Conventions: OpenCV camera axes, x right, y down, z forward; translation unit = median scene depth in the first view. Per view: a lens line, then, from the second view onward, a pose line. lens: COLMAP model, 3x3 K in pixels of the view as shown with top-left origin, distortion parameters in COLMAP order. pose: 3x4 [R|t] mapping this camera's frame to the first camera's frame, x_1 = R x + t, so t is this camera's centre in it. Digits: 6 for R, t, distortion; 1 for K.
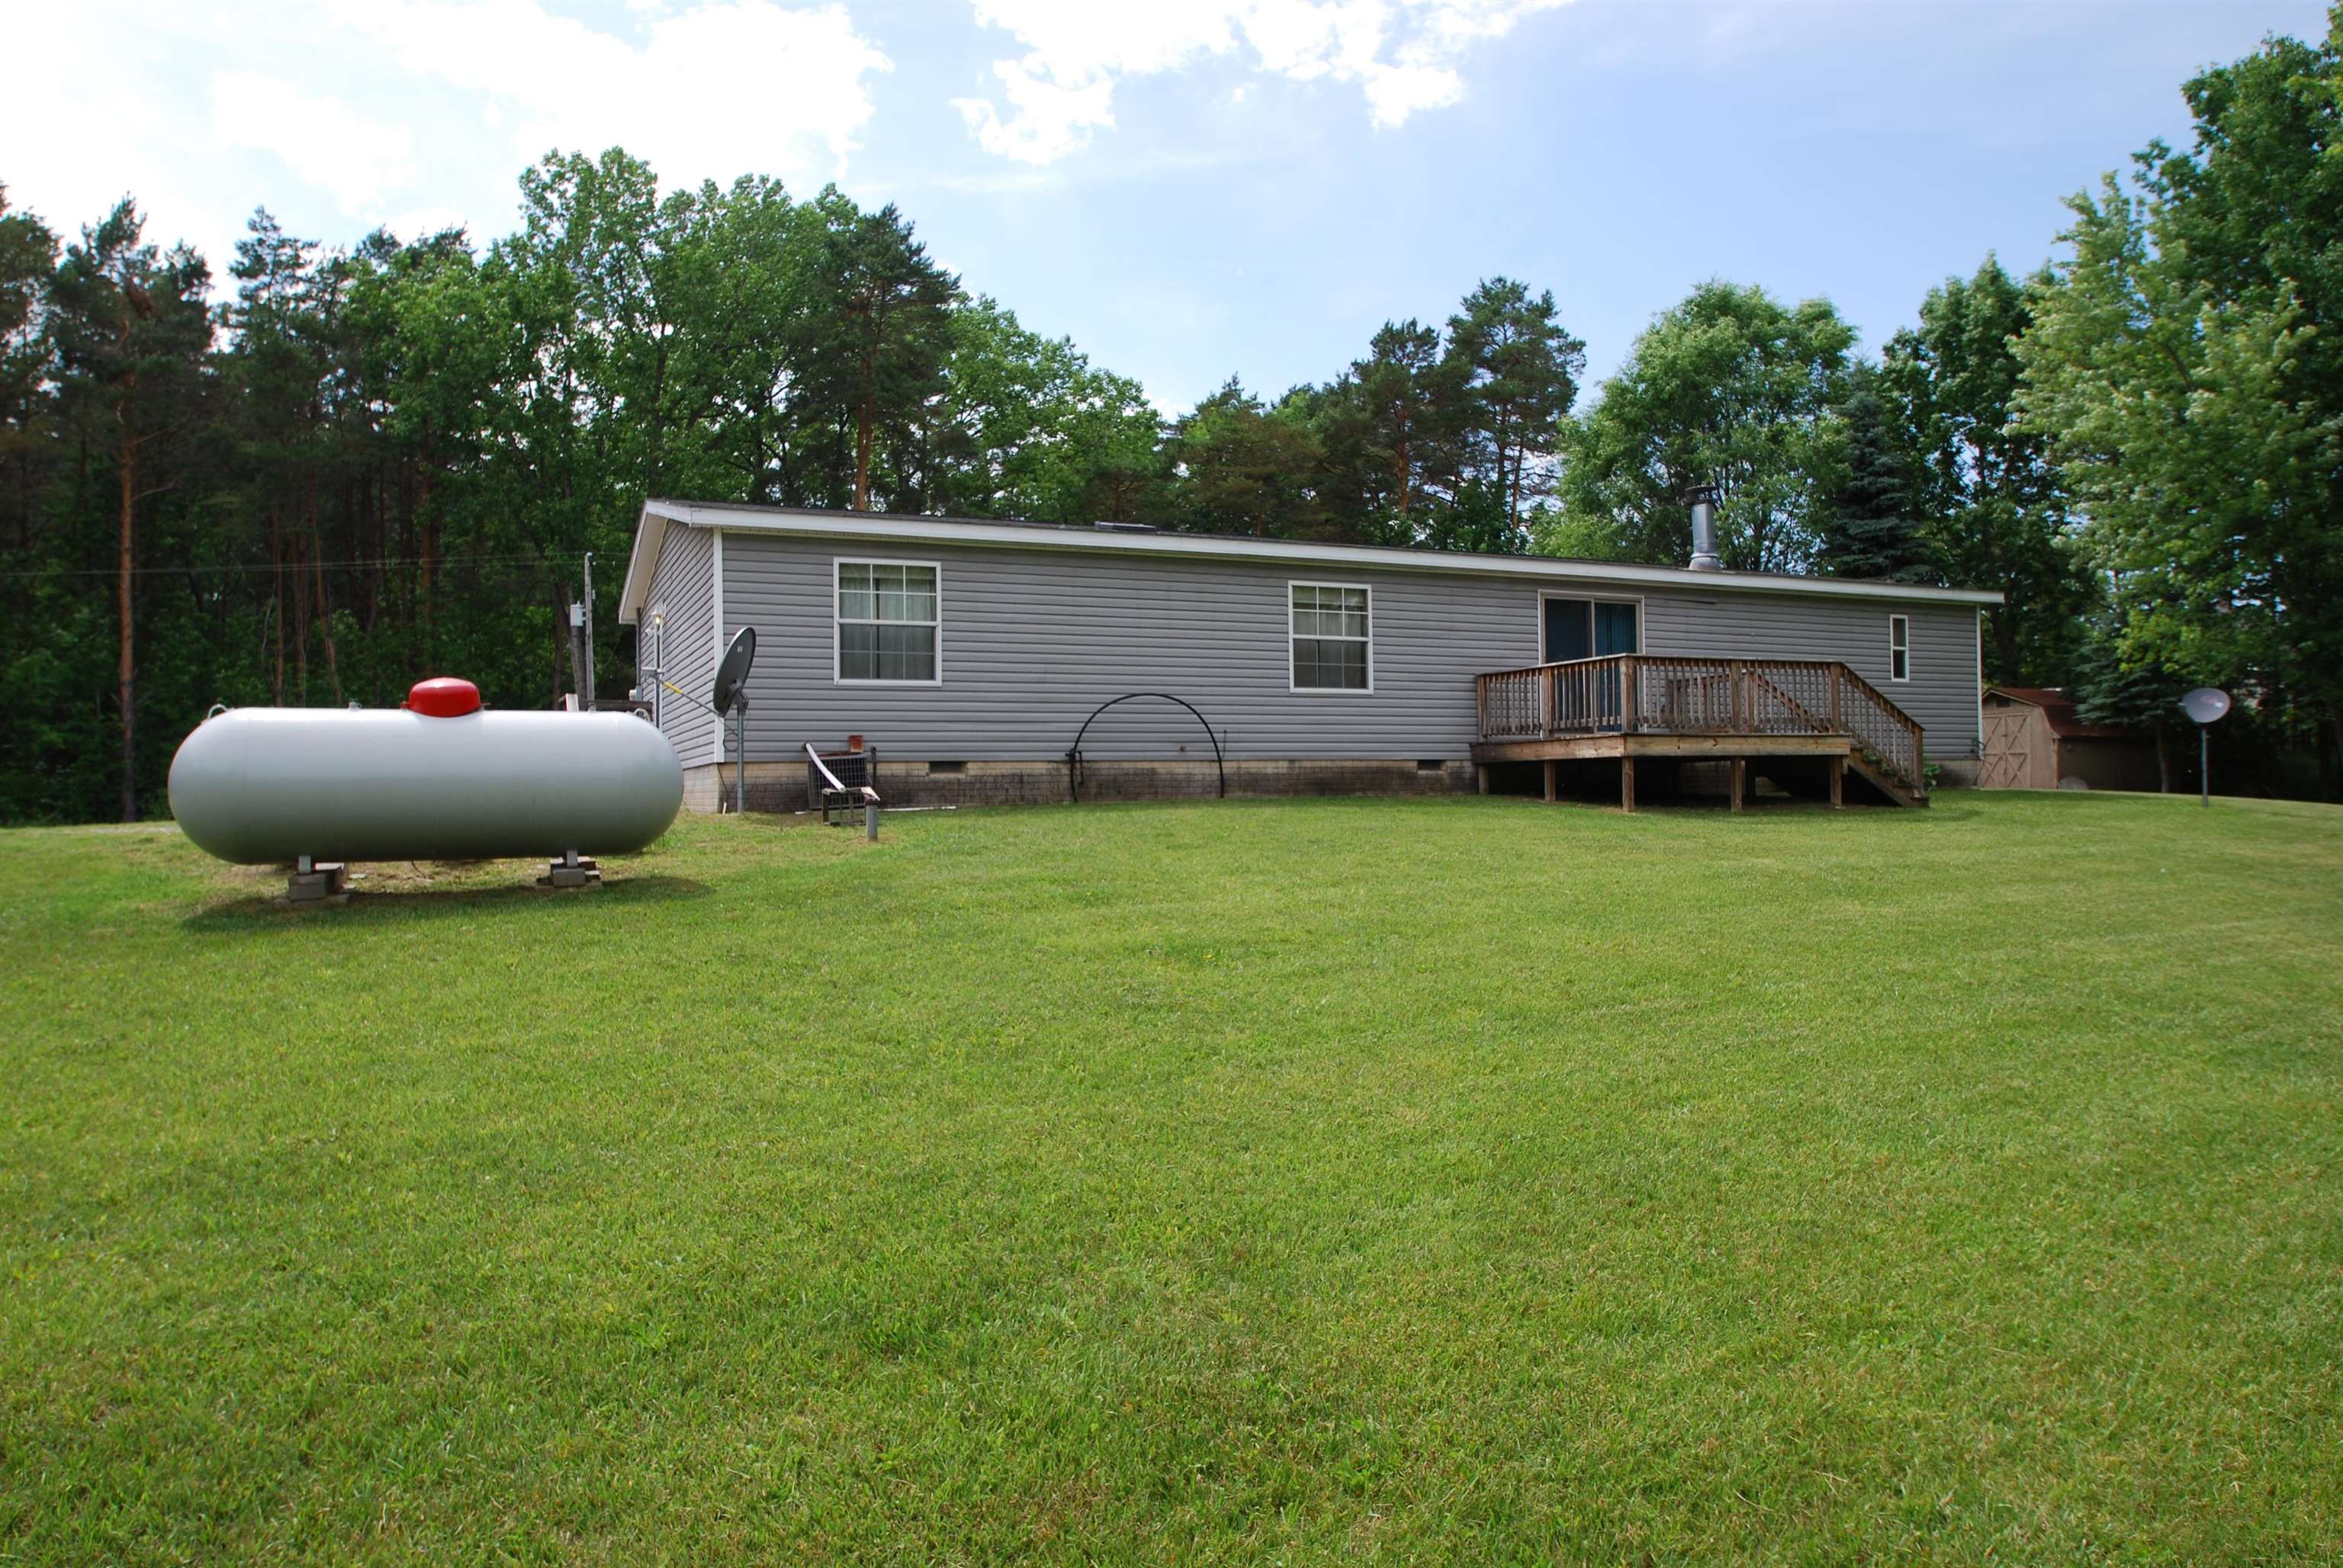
lens RADIAL K [[1454.8, 0, 1171.3], [0, 1454.8, 783.5], [0, 0, 1]] dist [0.004863, 0.002842]
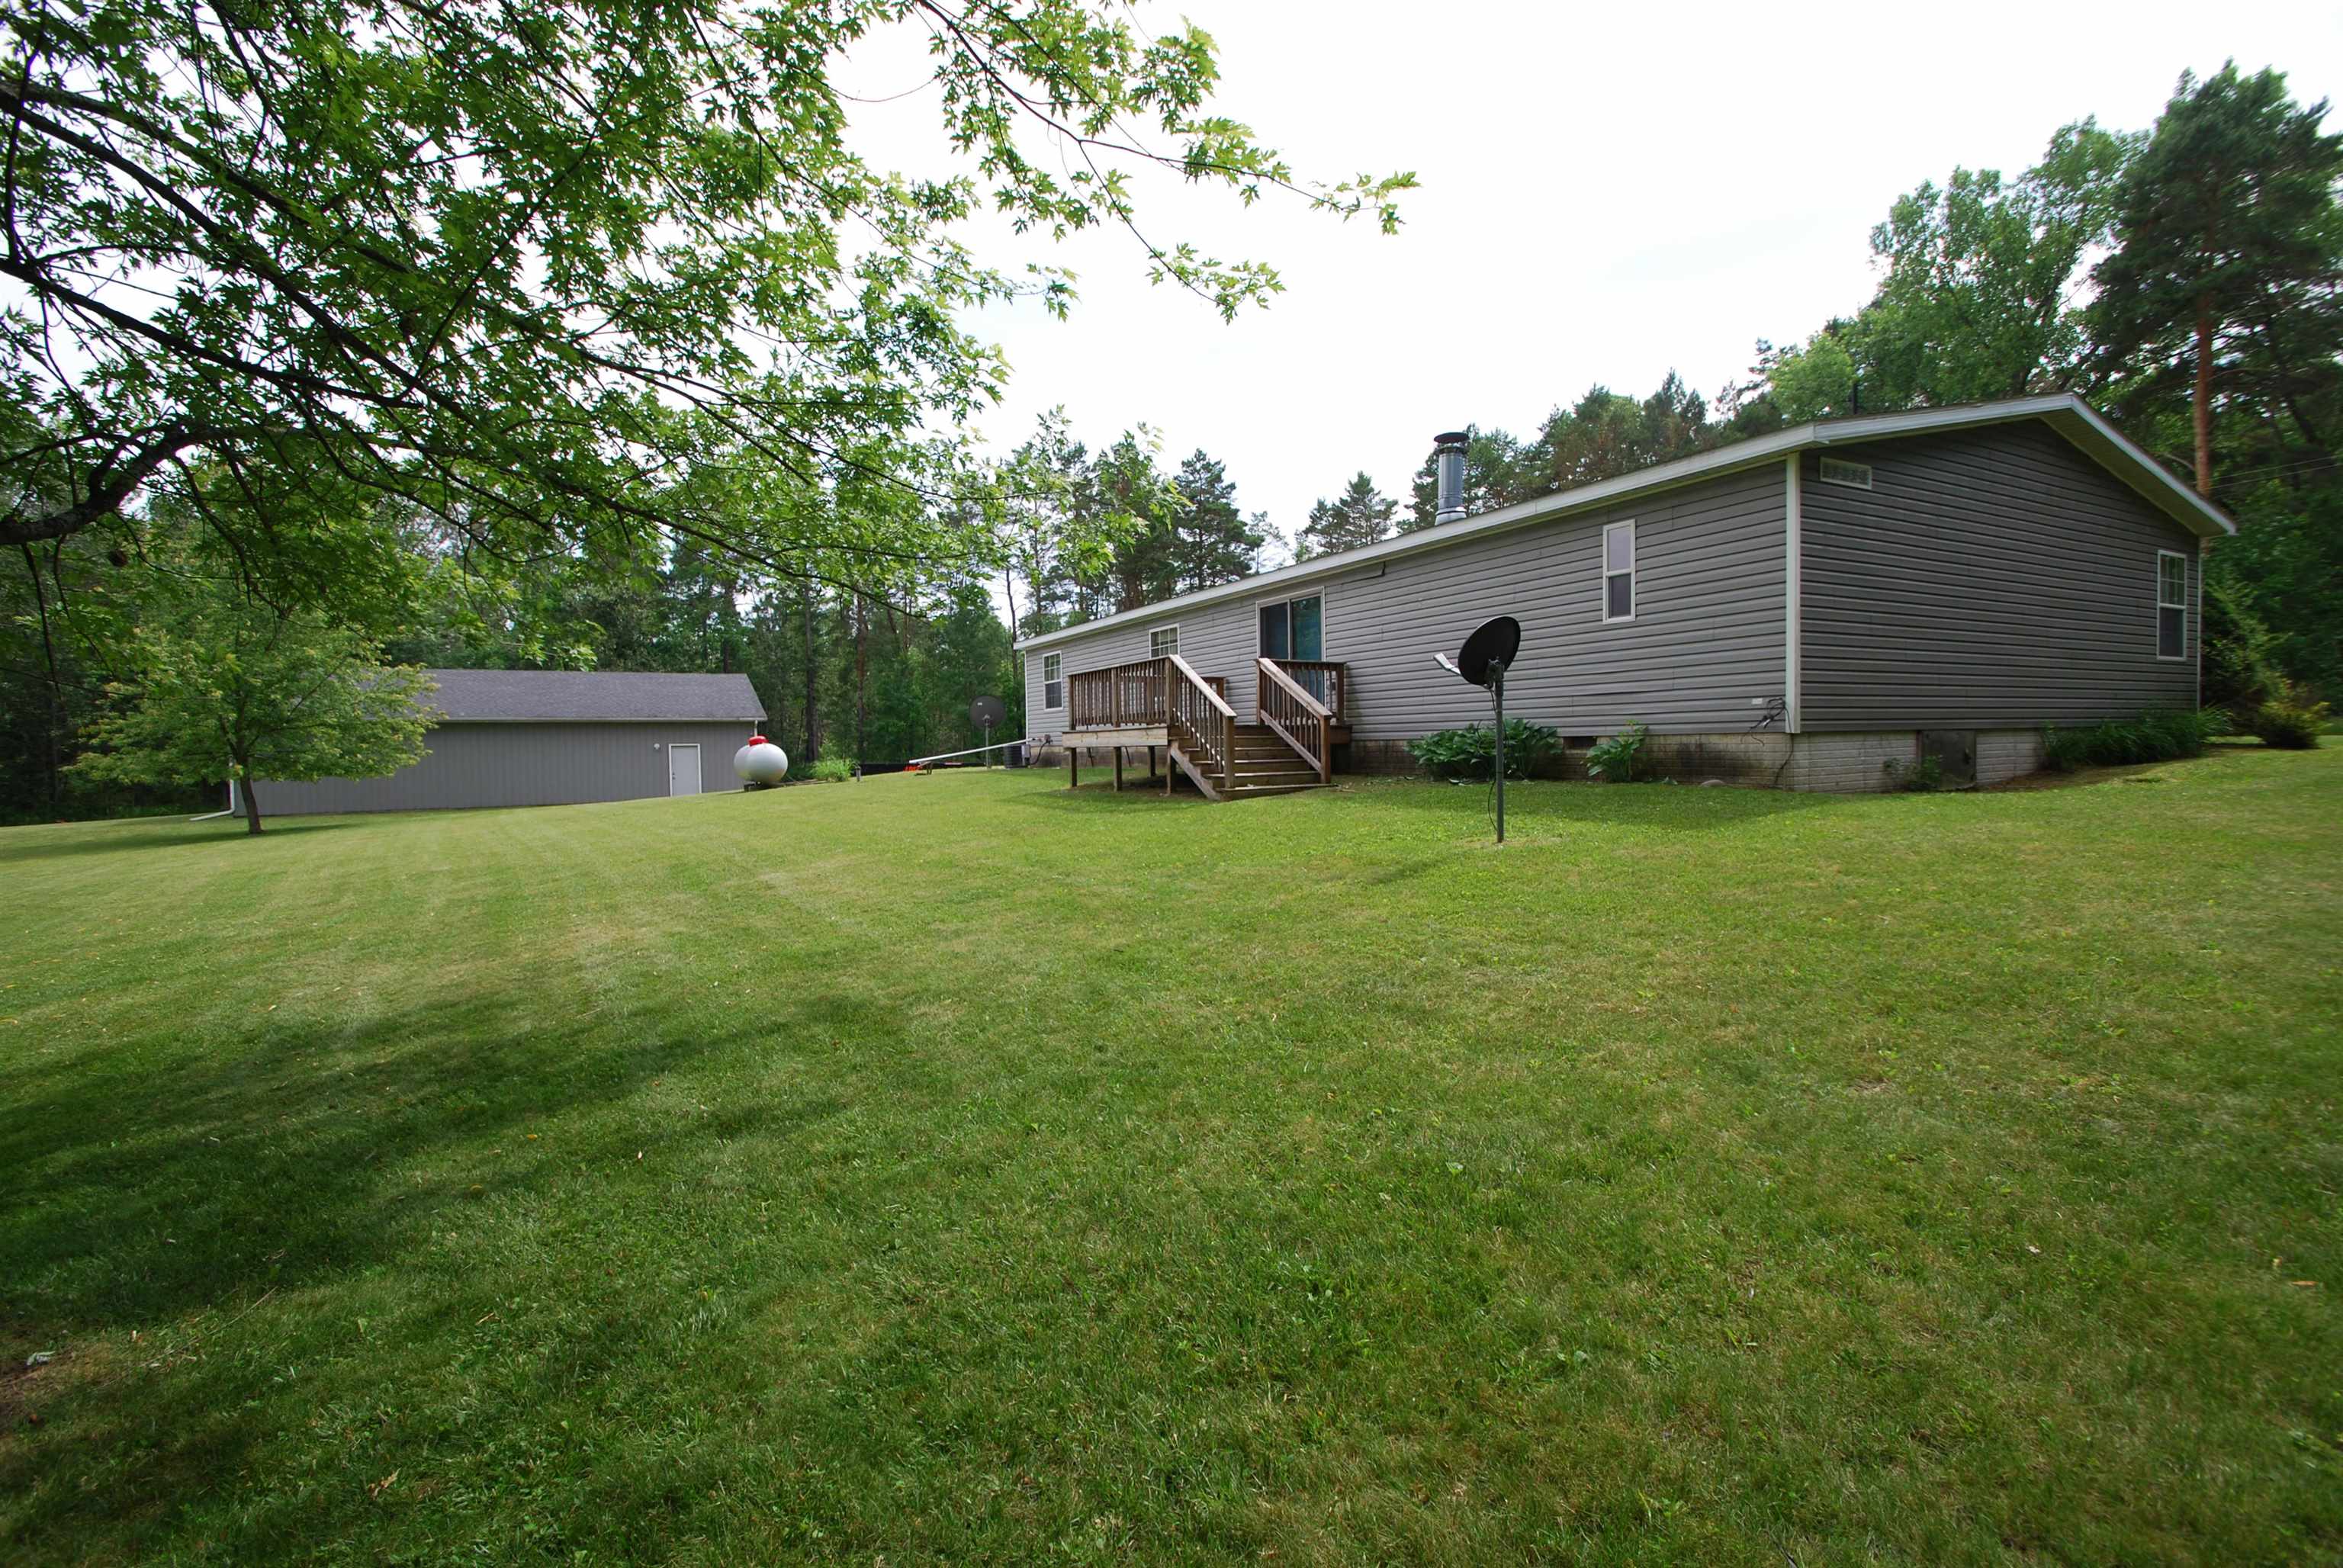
lens RADIAL K [[1021.7, 0, 1158.9], [0, 1021.7, 788.1], [0, 0, 1]] dist [0.003684, -0.010851]
pose [[0.052745, 0.055009, -0.997092, 1.086150], [0.025039, 0.998095, 0.056389, -0.027556], [0.998294, -0.027941, 0.051267, 0.852070]]
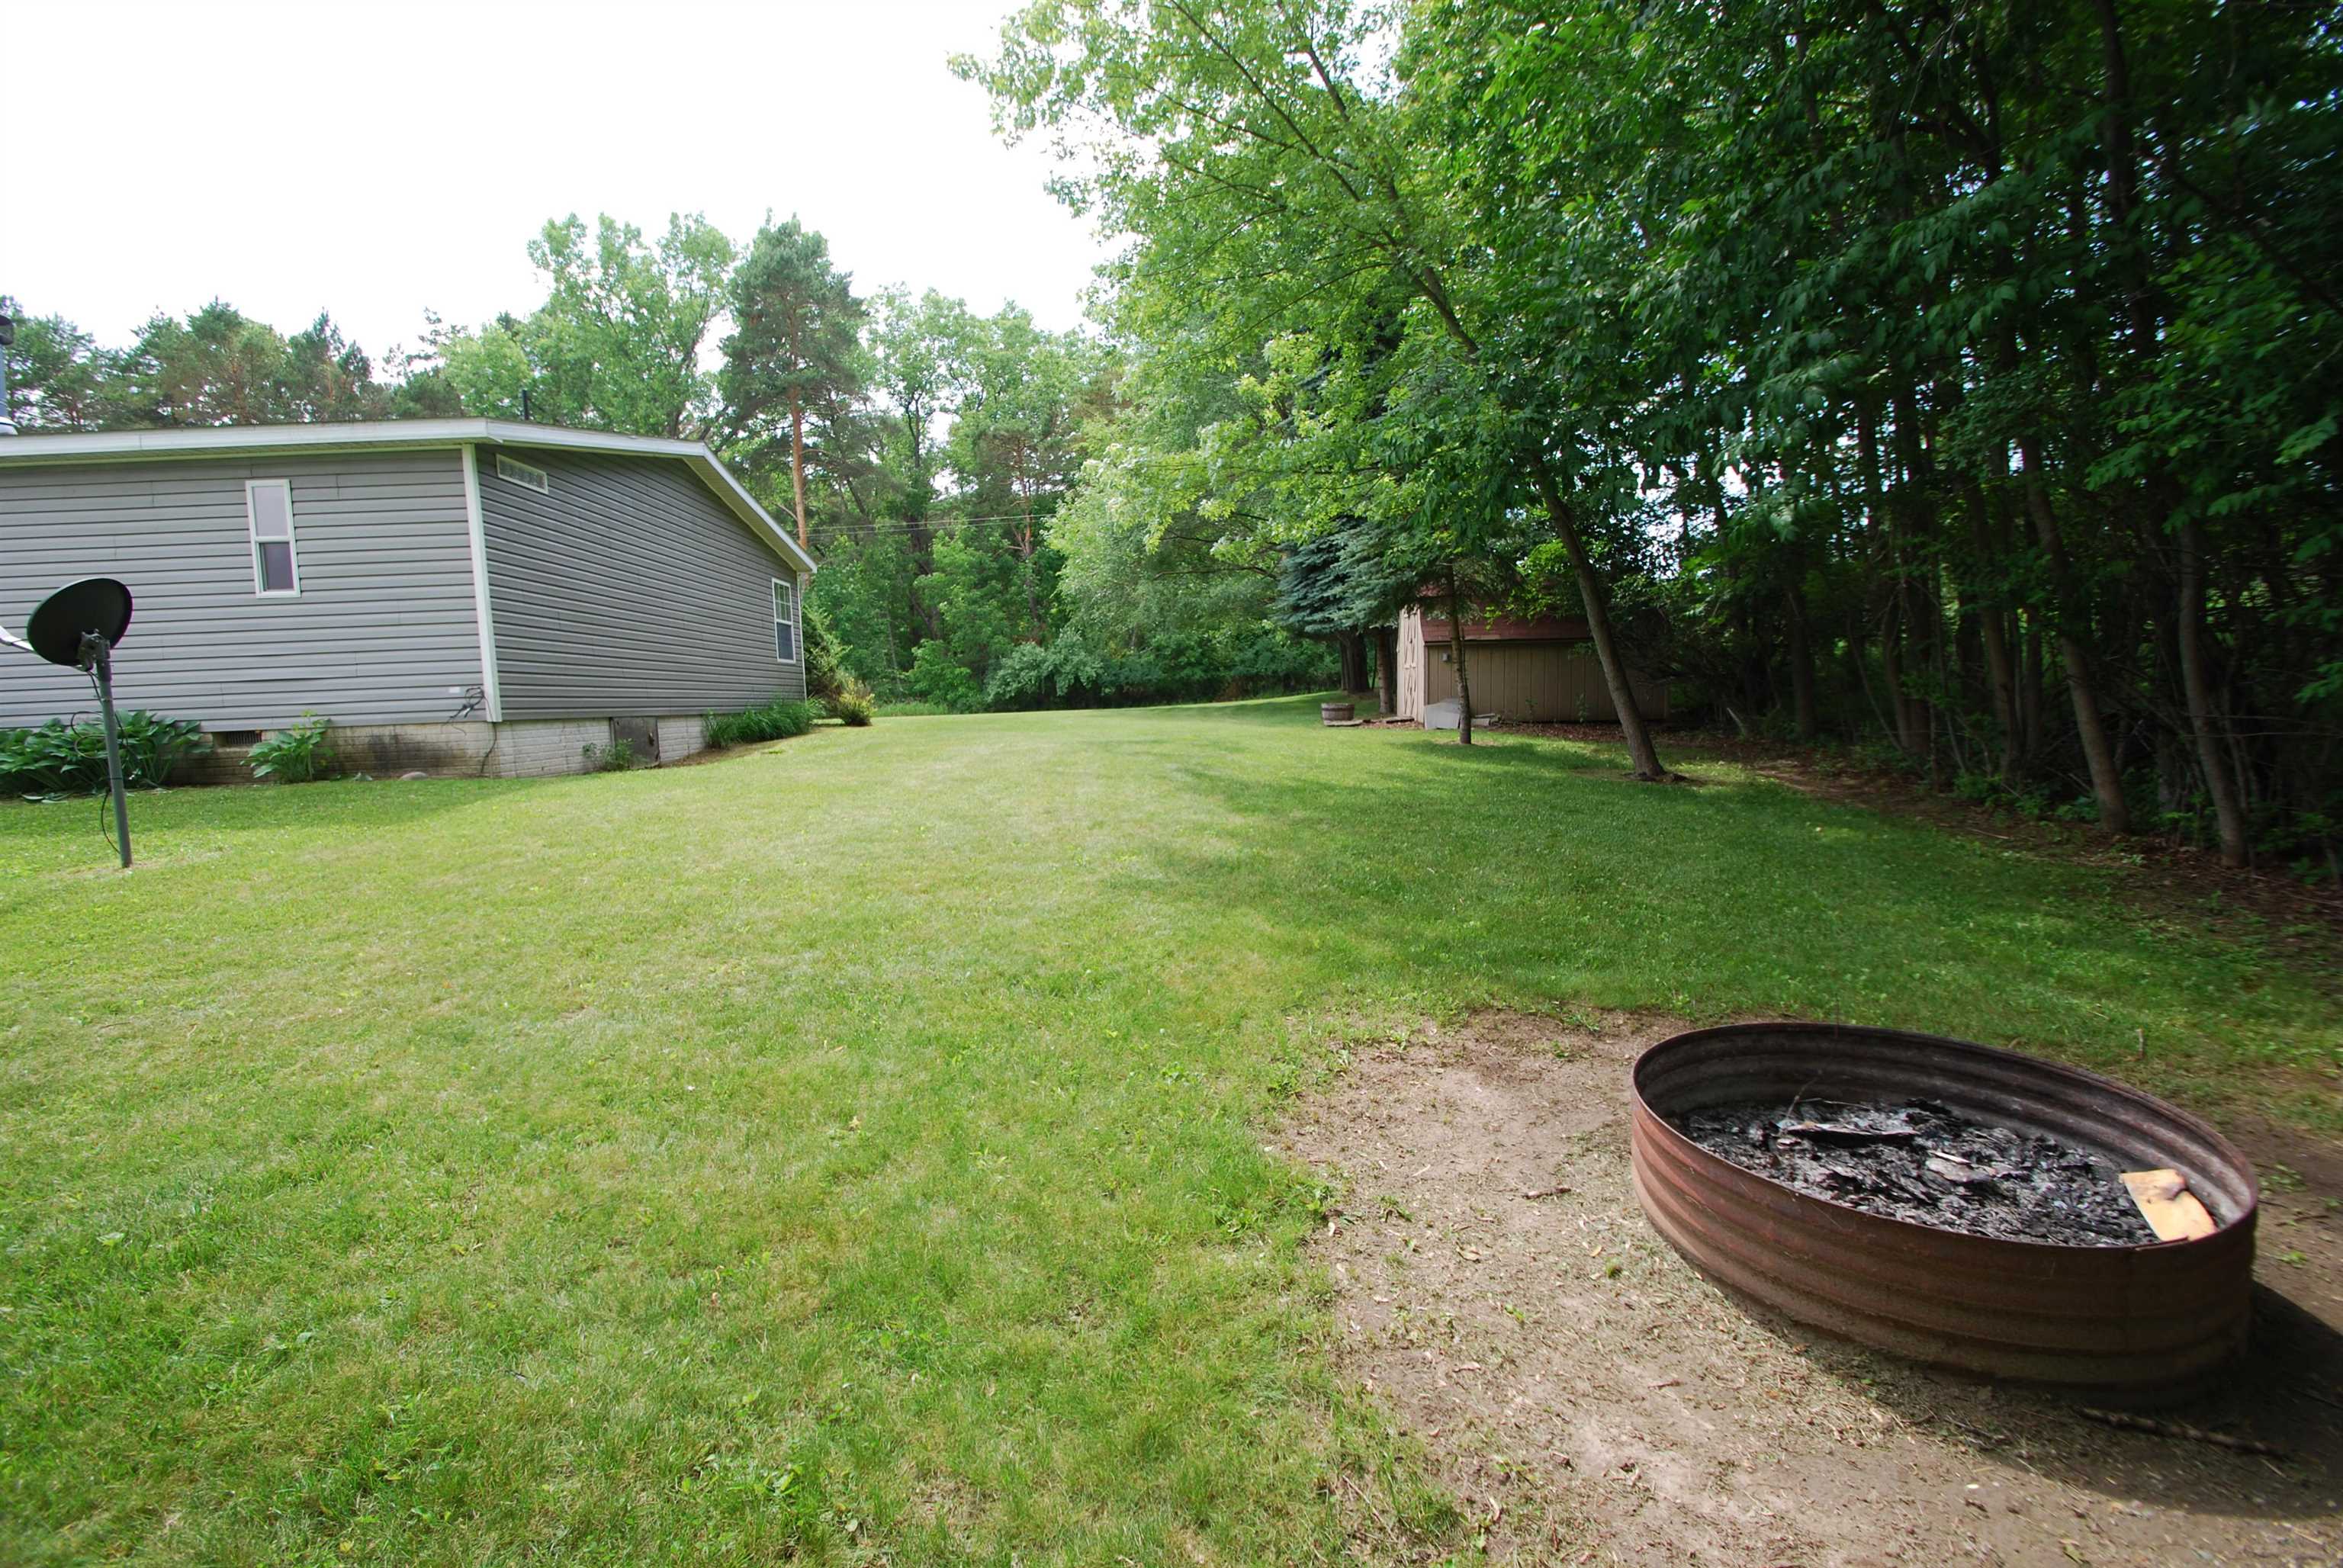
lens RADIAL K [[1021.7, 0, 1178.0], [0, 1021.7, 786.4], [0, 0, 1]] dist [0.003684, -0.010851]
pose [[0.927526, 0.009403, -0.373639, 1.108591], [0.029076, 0.994839, 0.097213, -0.026043], [0.372625, -0.101032, 0.922466, 0.842235]]
